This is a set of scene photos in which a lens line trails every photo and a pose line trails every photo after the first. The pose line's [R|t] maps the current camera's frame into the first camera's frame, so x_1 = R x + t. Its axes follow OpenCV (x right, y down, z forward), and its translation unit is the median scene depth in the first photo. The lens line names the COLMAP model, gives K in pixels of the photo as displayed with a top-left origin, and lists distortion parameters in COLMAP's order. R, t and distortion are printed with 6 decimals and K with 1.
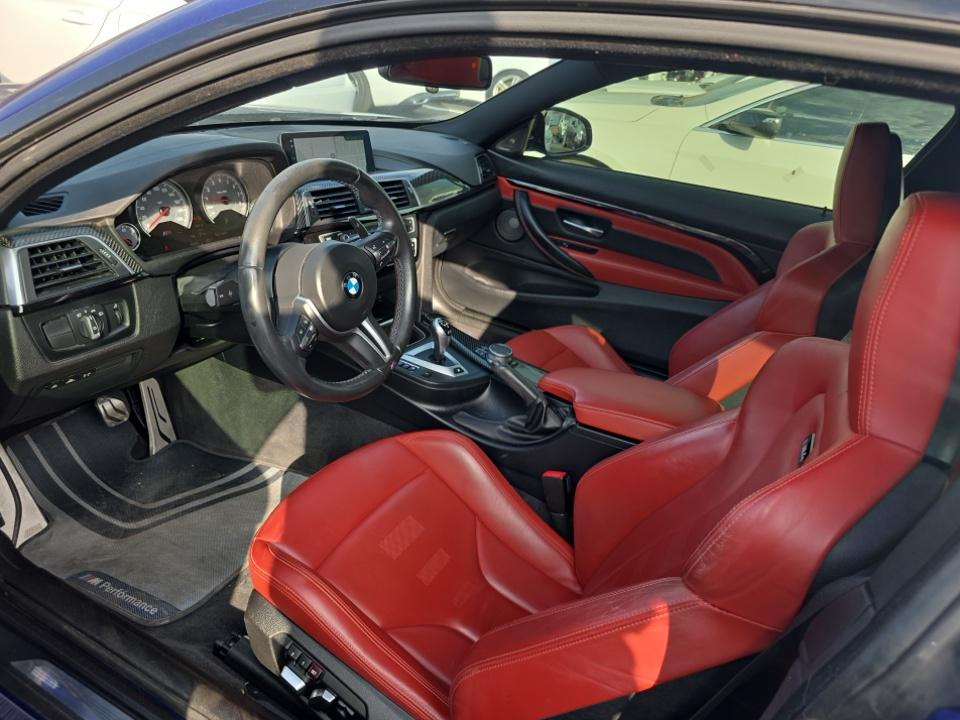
lens RADIAL K [[651.3, 0, 480.7], [0, 651.3, 386.6], [0, 0, 1]] dist [0.039174, -0.001476]
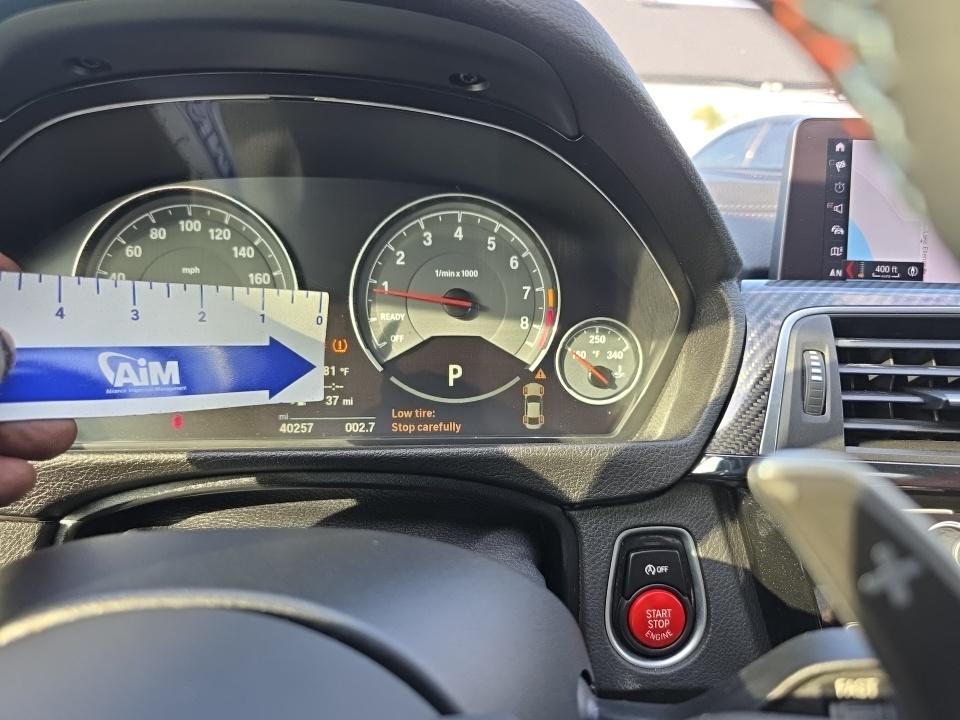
lens RADIAL K [[667.6, 0, 477.6], [0, 667.6, 375.9], [0, 0, 1]] dist [0.024383, -0.018139]
pose [[0.563344, 0.135590, -0.815021, -0.139453], [-0.360517, 0.927921, -0.094819, -0.213298], [0.743418, 0.347244, 0.571621, 0.791091]]
